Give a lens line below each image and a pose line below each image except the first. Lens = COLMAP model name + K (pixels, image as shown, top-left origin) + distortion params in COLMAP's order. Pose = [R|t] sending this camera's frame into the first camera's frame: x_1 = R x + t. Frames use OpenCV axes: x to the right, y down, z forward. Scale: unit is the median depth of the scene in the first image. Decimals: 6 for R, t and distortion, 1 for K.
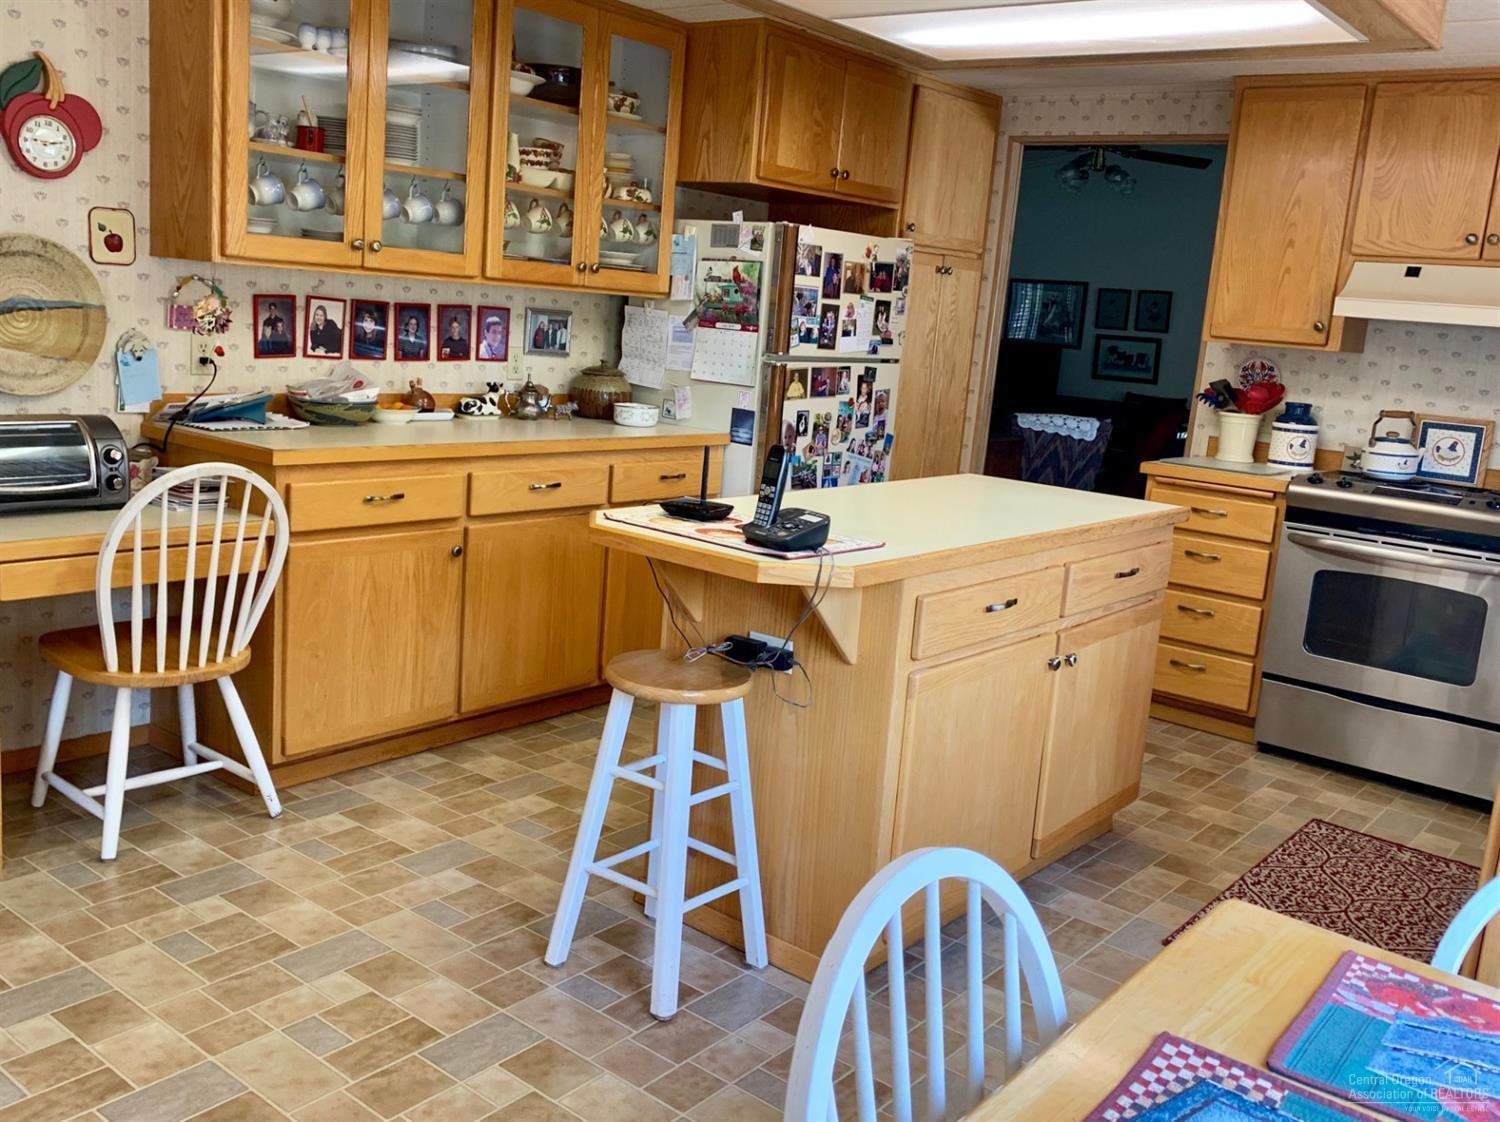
lens RADIAL K [[1322.2, 0, 750.0], [0, 1322.2, 561.0], [0, 0, 1]] dist [0.004441, 0.002091]
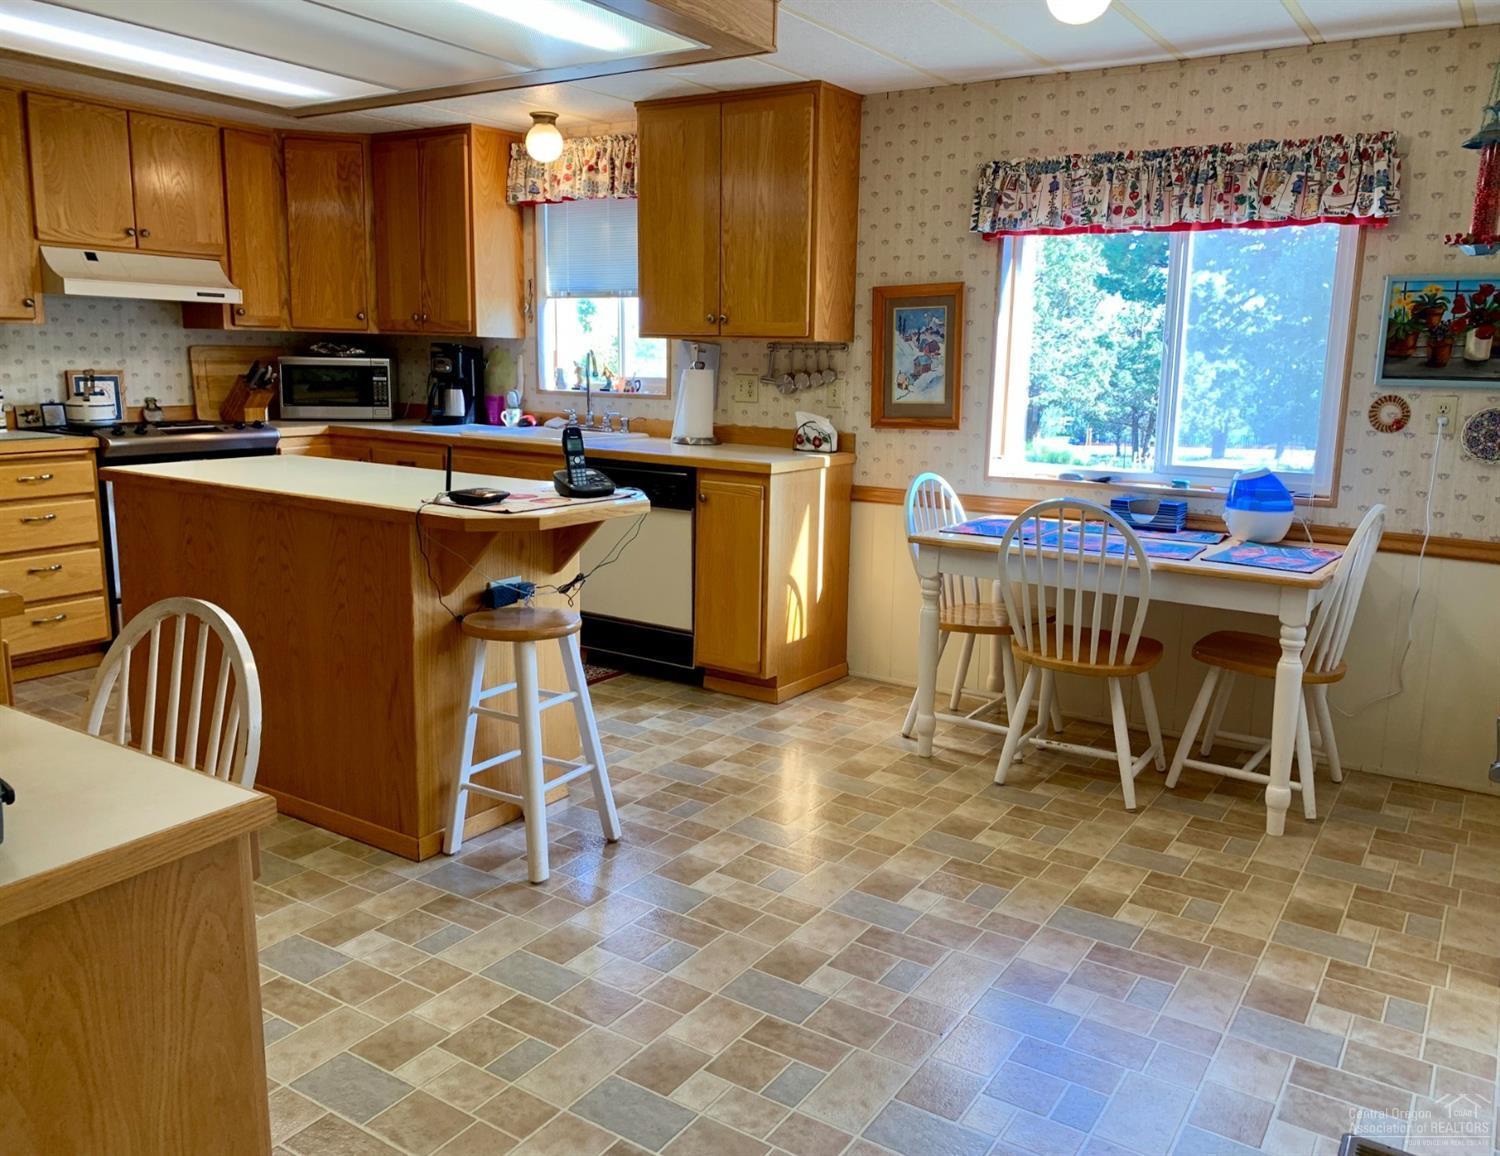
lens RADIAL K [[1181.4, 0, 750.0], [0, 1181.4, 578.0], [0, 0, 1]] dist [0.005268, 0.004215]
pose [[-0.087096, -0.270234, 0.958847, -0.705596], [0.163175, 0.945635, 0.281333, -0.146843], [-0.982745, 0.180963, -0.038266, 0.496325]]
